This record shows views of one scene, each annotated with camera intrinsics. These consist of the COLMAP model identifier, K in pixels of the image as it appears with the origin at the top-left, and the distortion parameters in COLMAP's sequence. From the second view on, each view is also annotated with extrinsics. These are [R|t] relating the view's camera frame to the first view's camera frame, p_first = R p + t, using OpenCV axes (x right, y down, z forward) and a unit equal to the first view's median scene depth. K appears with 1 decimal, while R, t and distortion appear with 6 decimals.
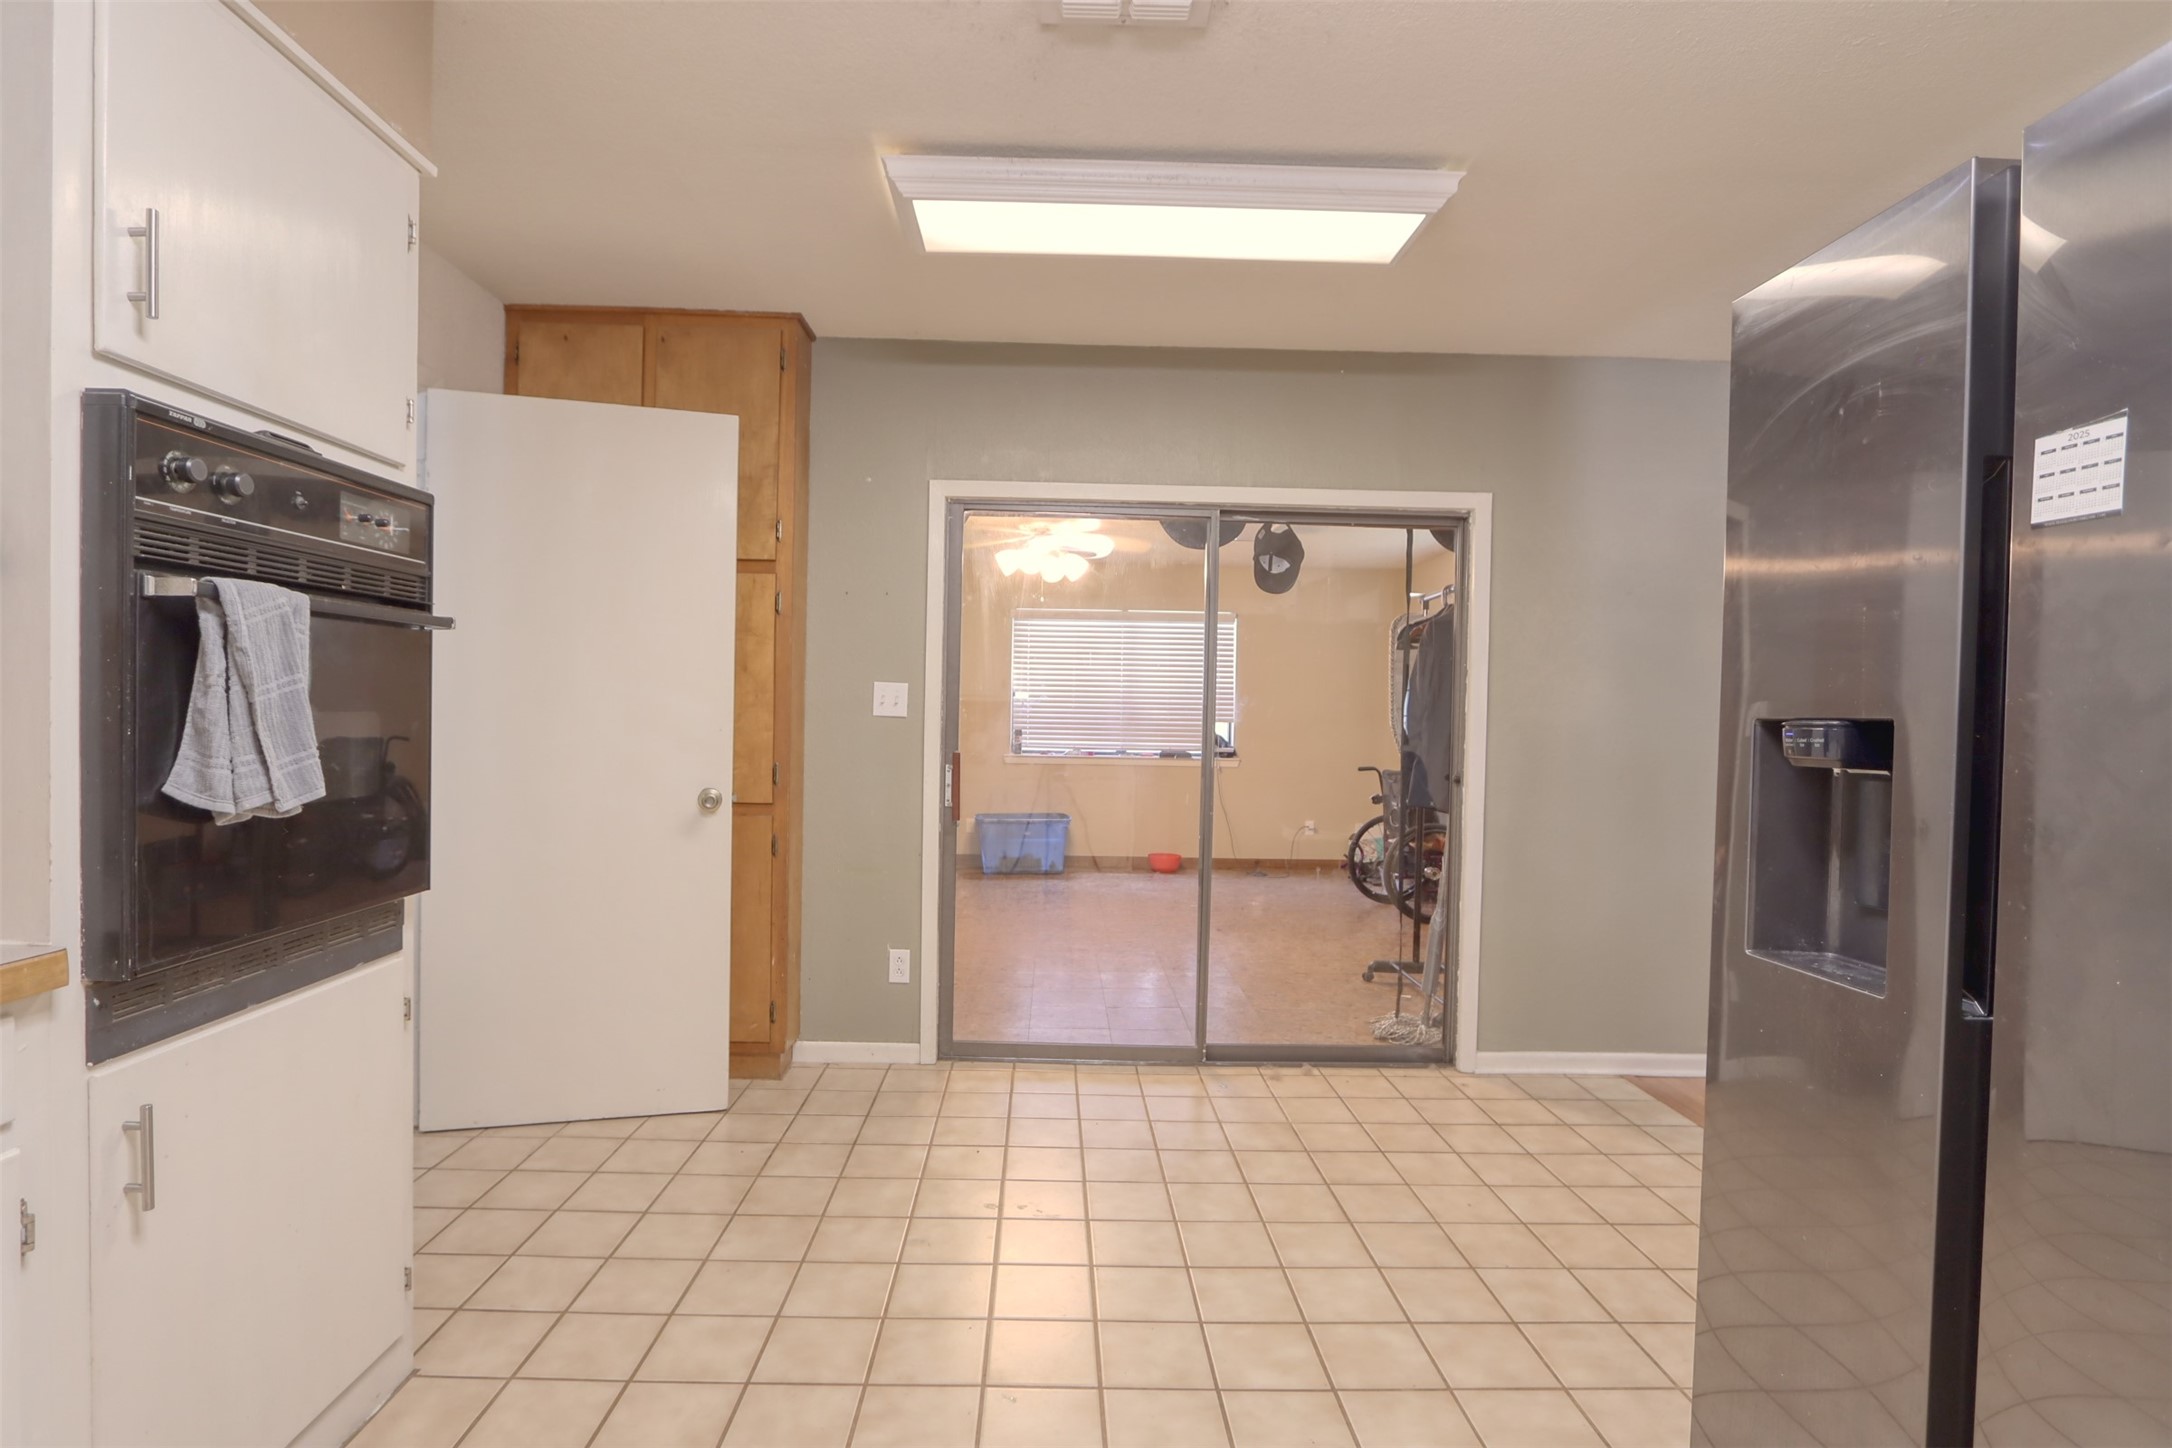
lens RADIAL K [[1053.4, 0, 1063.4], [0, 1053.4, 732.4], [0, 0, 1]] dist [-0.015463, 0.001177]
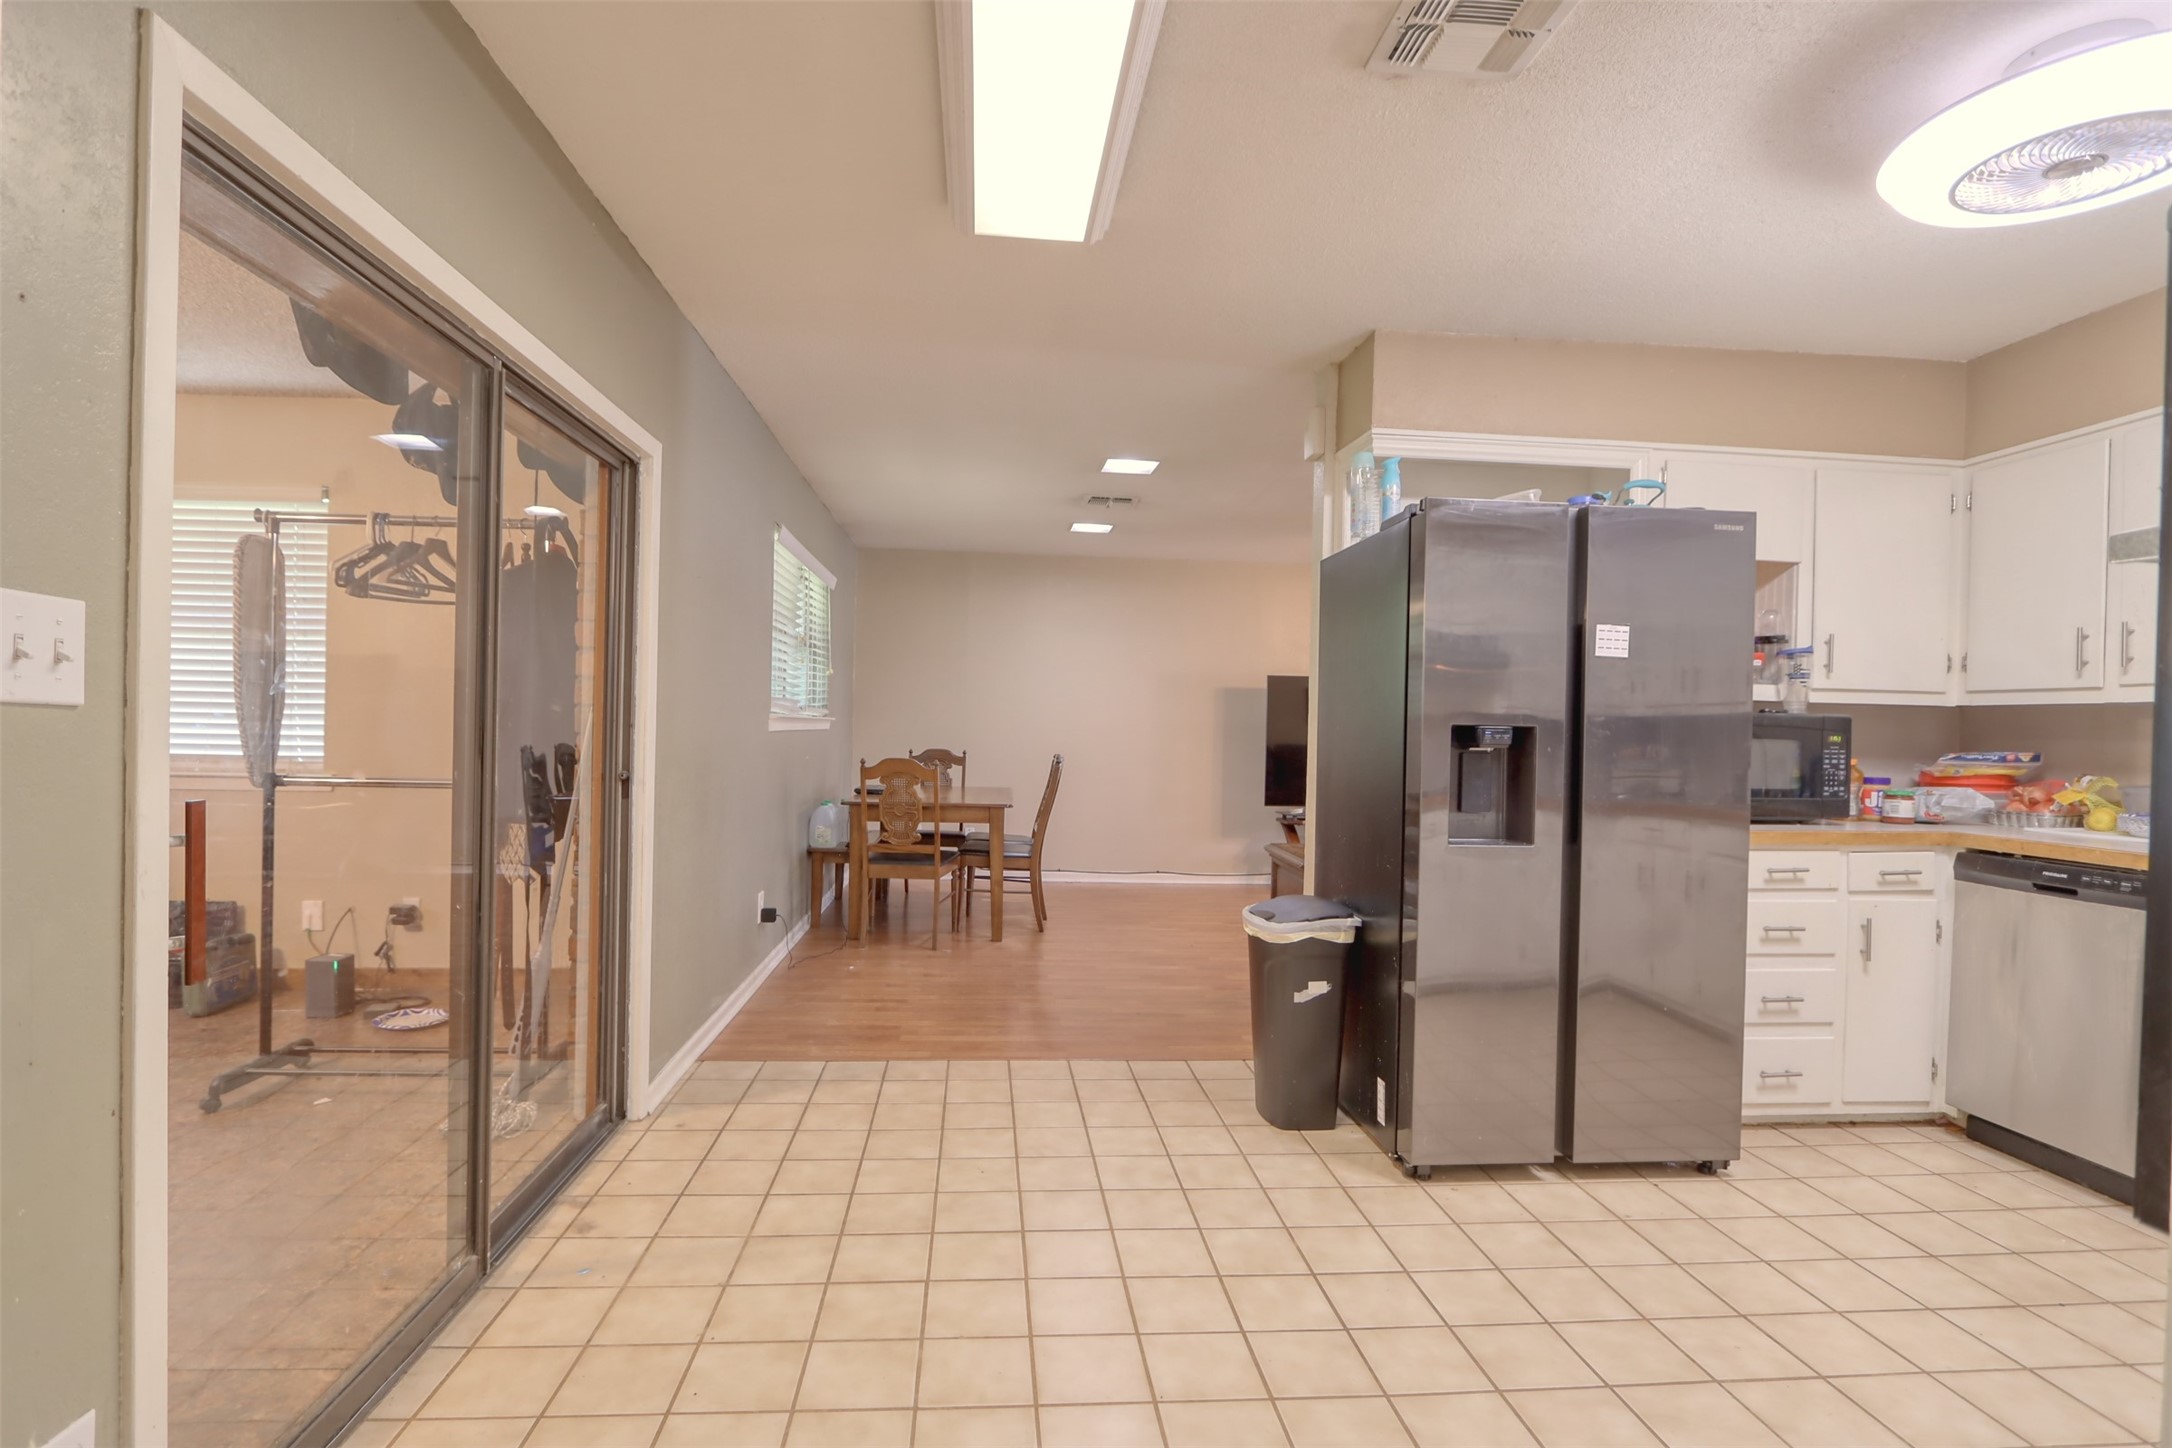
lens RADIAL K [[1053.4, 0, 1063.4], [0, 1053.4, 732.4], [0, 0, 1]] dist [-0.015463, 0.001177]
pose [[-0.060840, -0.030492, 0.997682, -0.558712], [-0.009633, 0.999505, 0.029960, -0.022382], [-0.998101, -0.007787, -0.061103, 0.829369]]
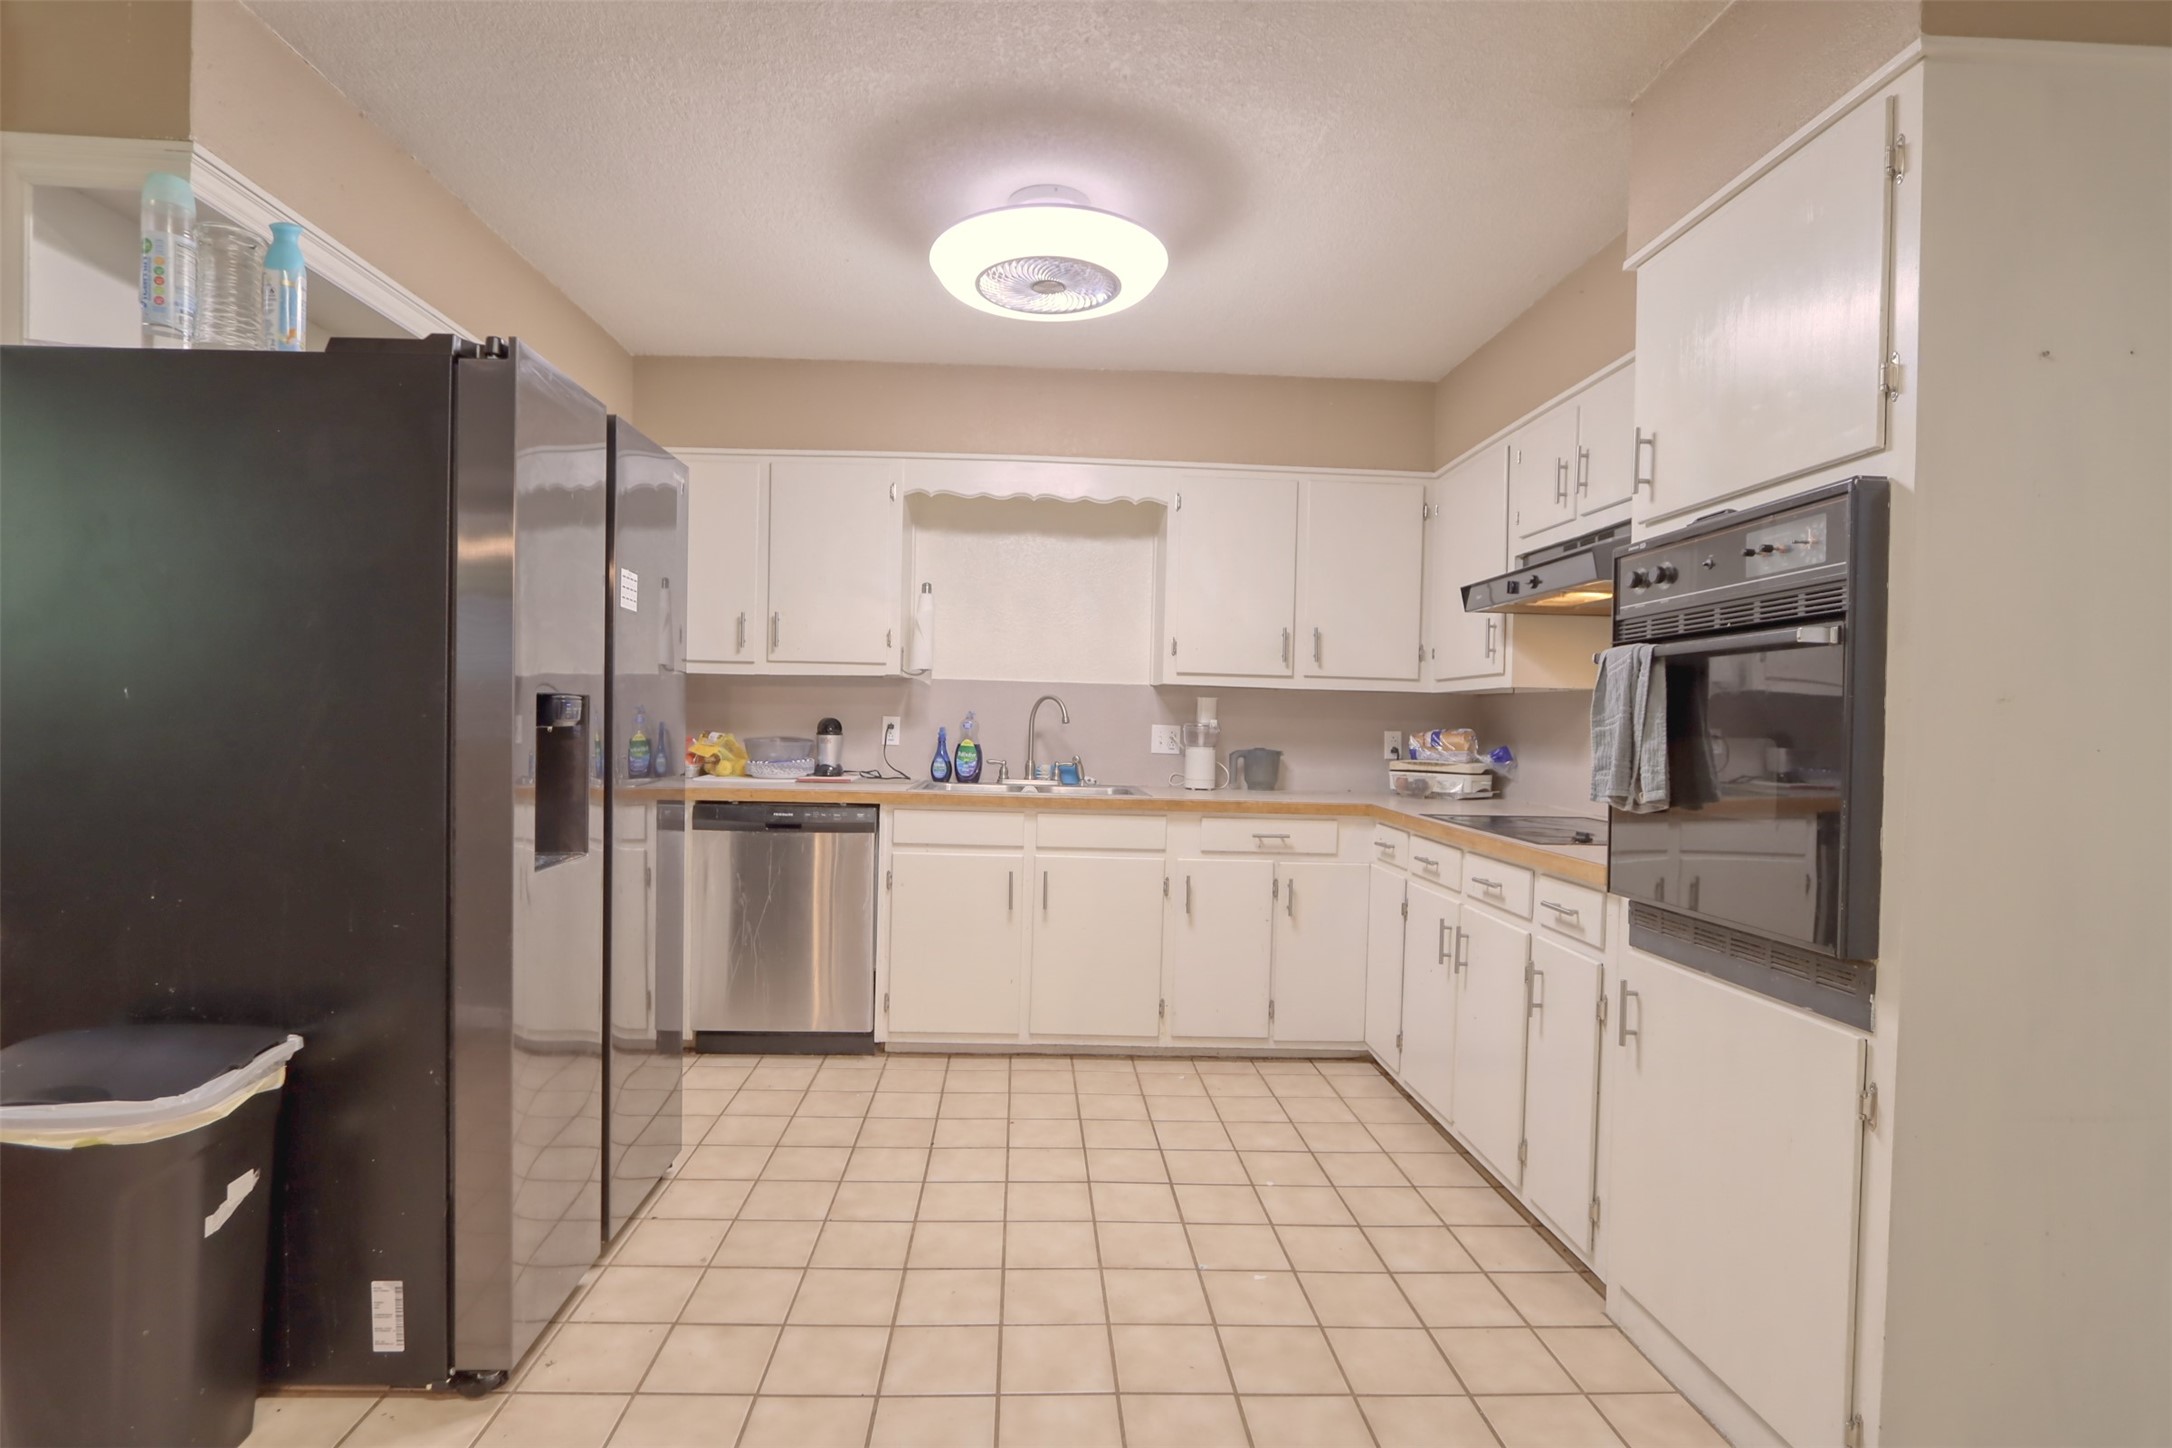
lens RADIAL K [[1053.4, 0, 1063.4], [0, 1053.4, 732.4], [0, 0, 1]] dist [-0.015463, 0.001177]
pose [[-0.998794, -0.042949, -0.023799, 0.019170], [-0.043644, 0.998612, 0.029481, -0.014406], [0.022500, 0.030485, -0.999282, 1.048104]]
